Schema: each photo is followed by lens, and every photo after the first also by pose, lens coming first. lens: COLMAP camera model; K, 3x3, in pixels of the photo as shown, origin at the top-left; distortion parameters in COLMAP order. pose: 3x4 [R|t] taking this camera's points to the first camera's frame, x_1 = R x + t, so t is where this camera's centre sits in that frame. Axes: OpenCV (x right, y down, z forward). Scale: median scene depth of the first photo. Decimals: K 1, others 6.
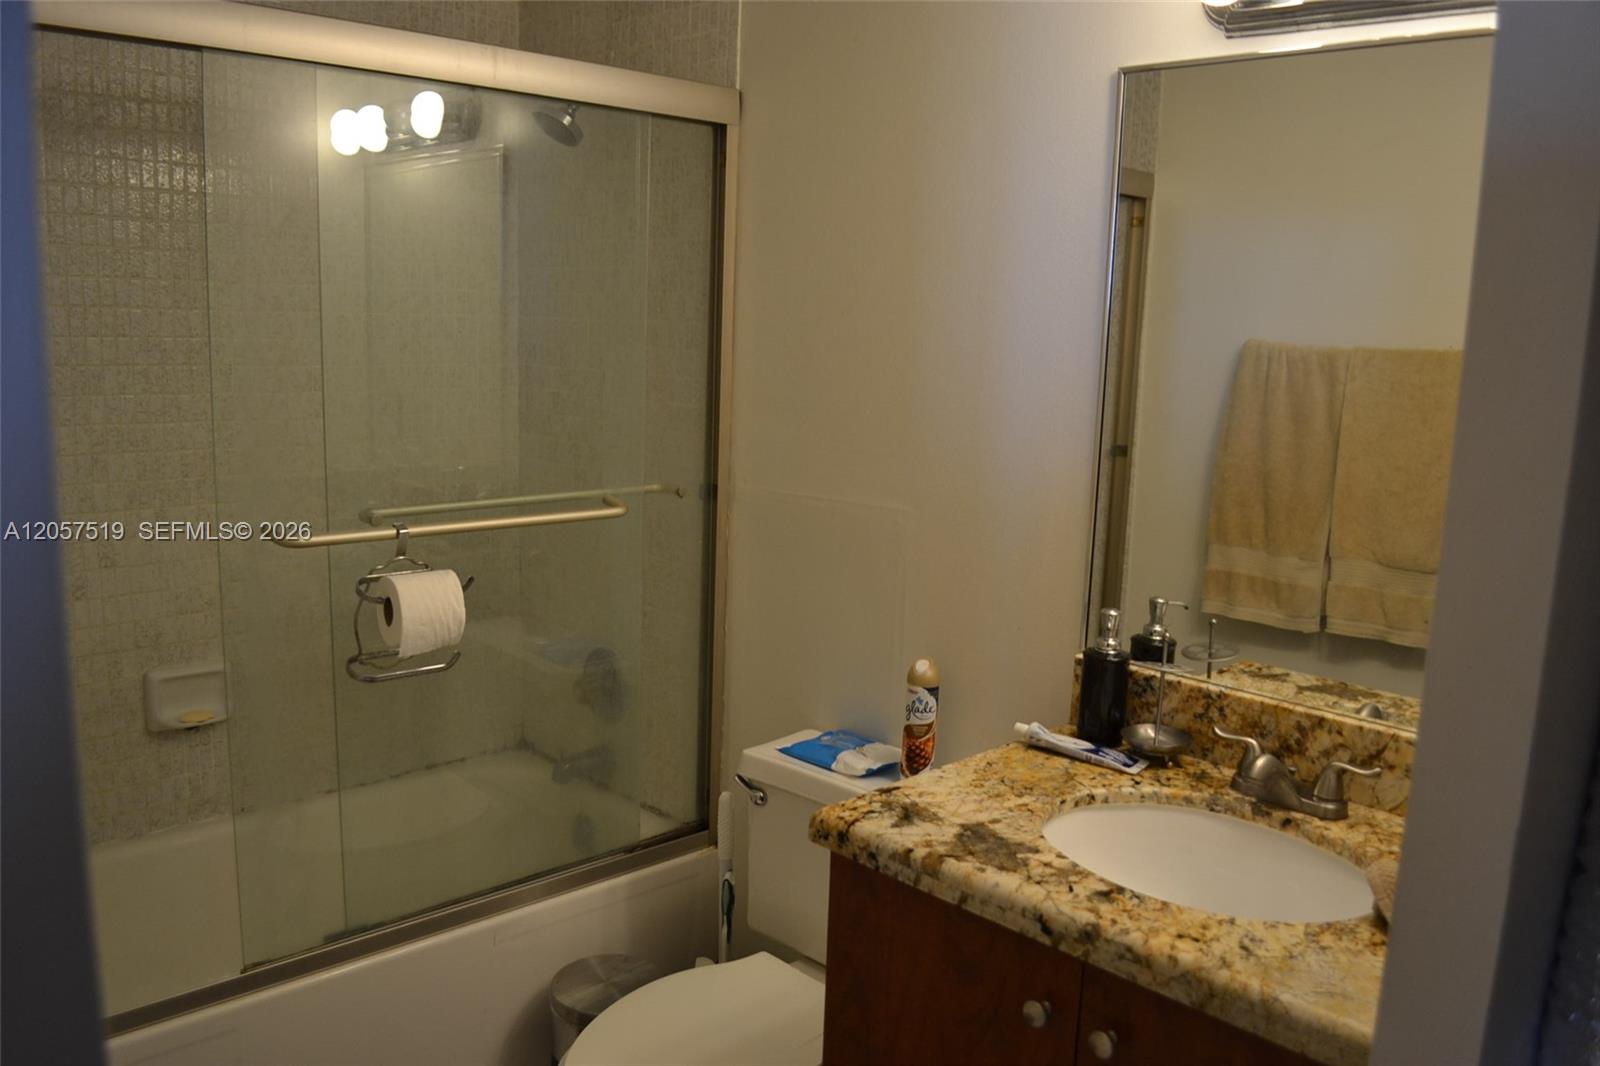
lens RADIAL K [[1287.9, 0, 800.6], [0, 1287.9, 552.0], [0, 0, 1]] dist [-0.082409, 0.009693]
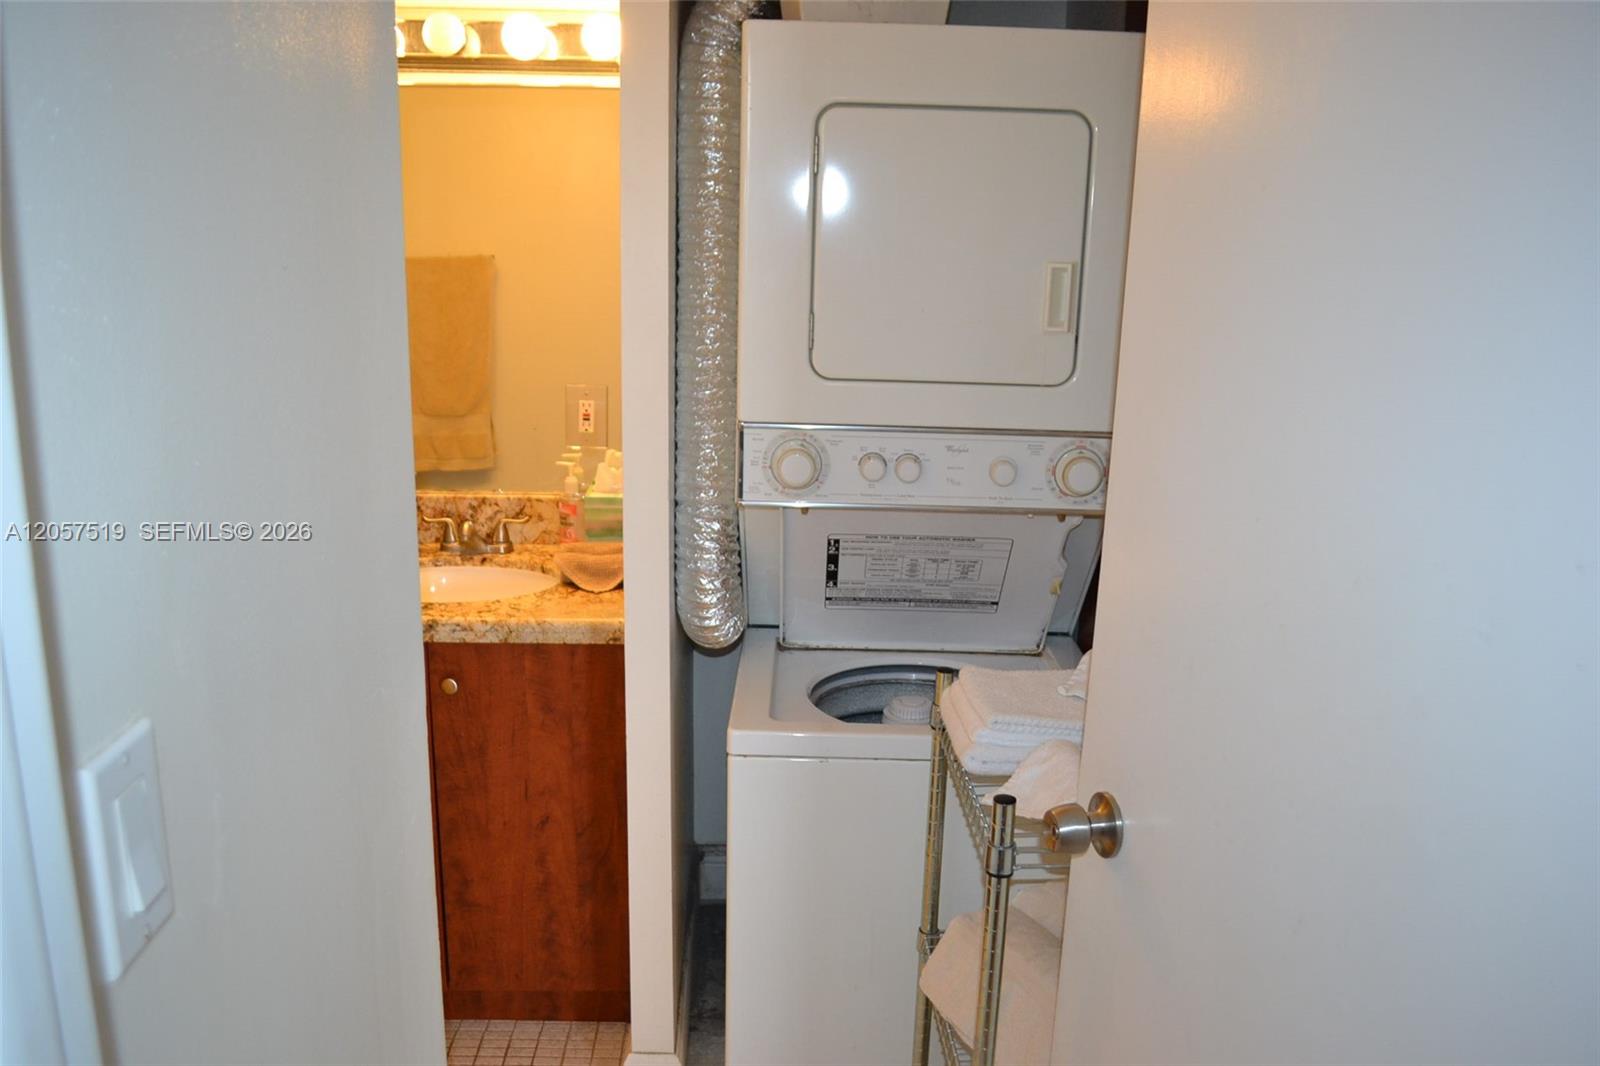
lens RADIAL K [[1287.9, 0, 800.6], [0, 1287.9, 552.0], [0, 0, 1]] dist [-0.082409, 0.009693]
pose [[0.671159, -0.201729, 0.713338, -0.535892], [0.137377, 0.979441, 0.147728, 0.010752], [-0.728474, -0.001152, 0.685073, -0.457279]]
